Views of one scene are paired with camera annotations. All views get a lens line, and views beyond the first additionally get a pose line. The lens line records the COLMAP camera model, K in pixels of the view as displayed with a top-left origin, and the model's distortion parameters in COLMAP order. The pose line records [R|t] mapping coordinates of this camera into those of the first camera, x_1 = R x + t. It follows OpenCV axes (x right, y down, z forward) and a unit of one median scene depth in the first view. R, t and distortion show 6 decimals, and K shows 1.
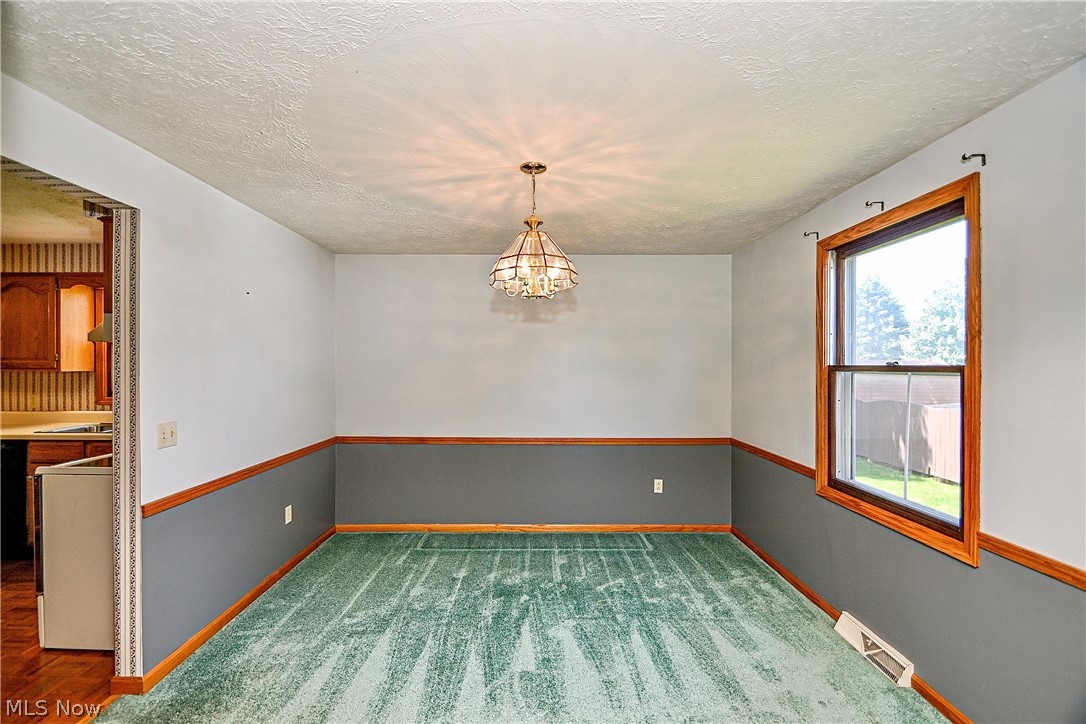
lens RADIAL K [[477.7, 0, 542.4], [0, 477.7, 365.7], [0, 0, 1]] dist [0.003661, -0.005694]
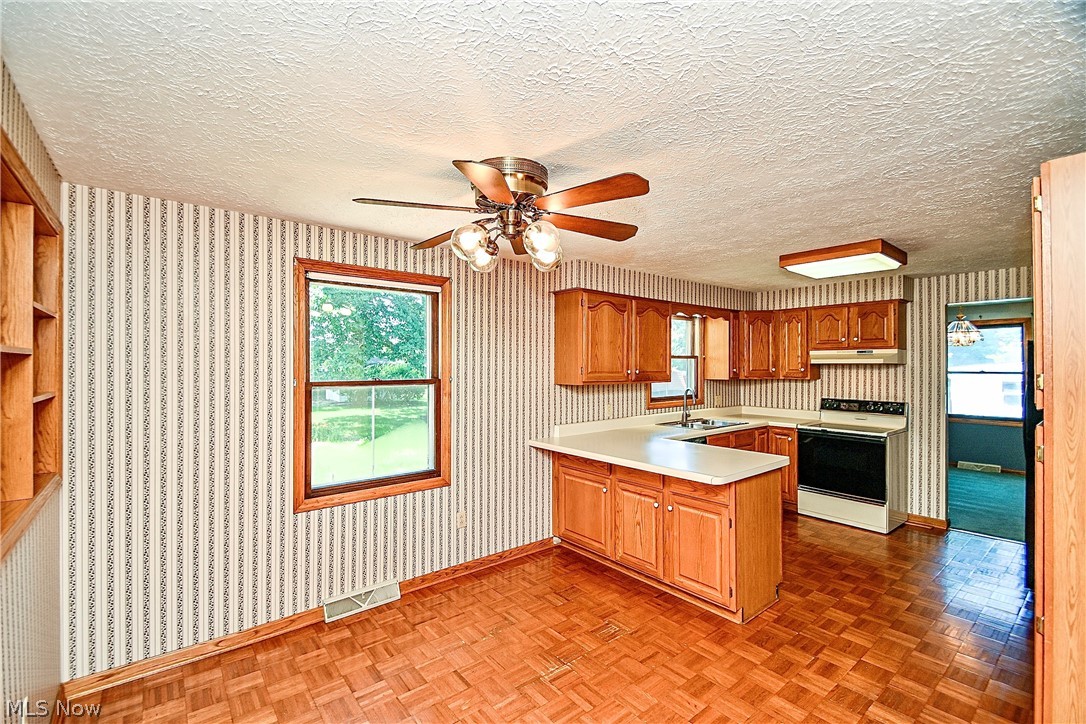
lens RADIAL K [[477.7, 0, 533.1], [0, 477.7, 366.3], [0, 0, 1]] dist [0.003661, -0.005694]
pose [[0.786014, -0.008733, 0.618147, -1.951493], [0.006427, 0.999962, 0.005954, -0.036851], [-0.618176, -0.000707, 0.786040, 0.245484]]
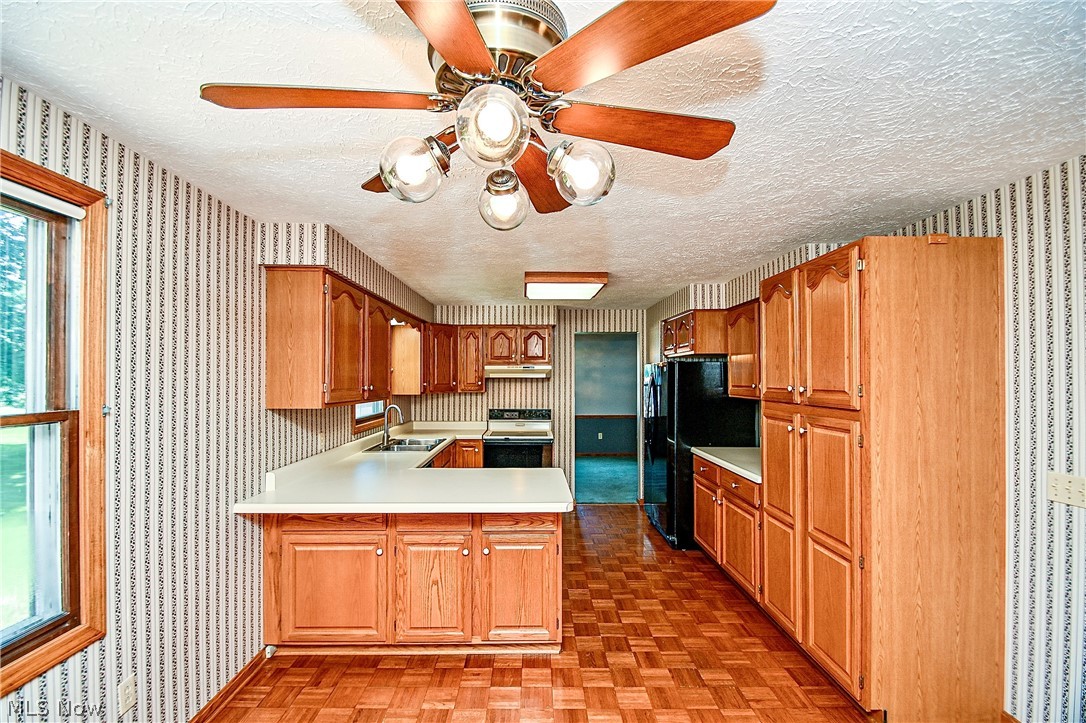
lens RADIAL K [[477.7, 0, 534.6], [0, 477.7, 377.5], [0, 0, 1]] dist [0.003661, -0.005694]
pose [[-0.004287, -0.004378, 0.999981, -1.942177], [0.002052, 0.999988, 0.004387, -0.037375], [-0.999989, 0.002071, -0.004278, 0.662773]]
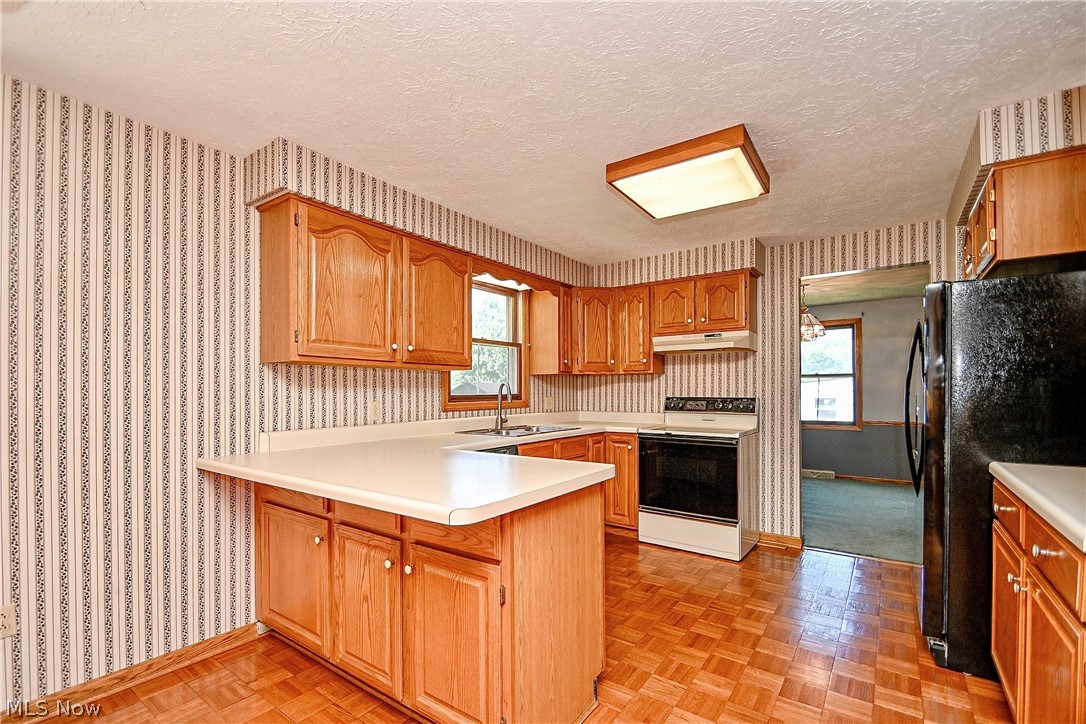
lens RADIAL K [[477.7, 0, 530.0], [0, 477.7, 395.9], [0, 0, 1]] dist [0.003661, -0.005694]
pose [[0.602248, -0.014527, 0.798177, -1.553875], [0.008335, 0.999894, 0.011909, 0.046891], [-0.798266, -0.000519, 0.602305, 0.386590]]
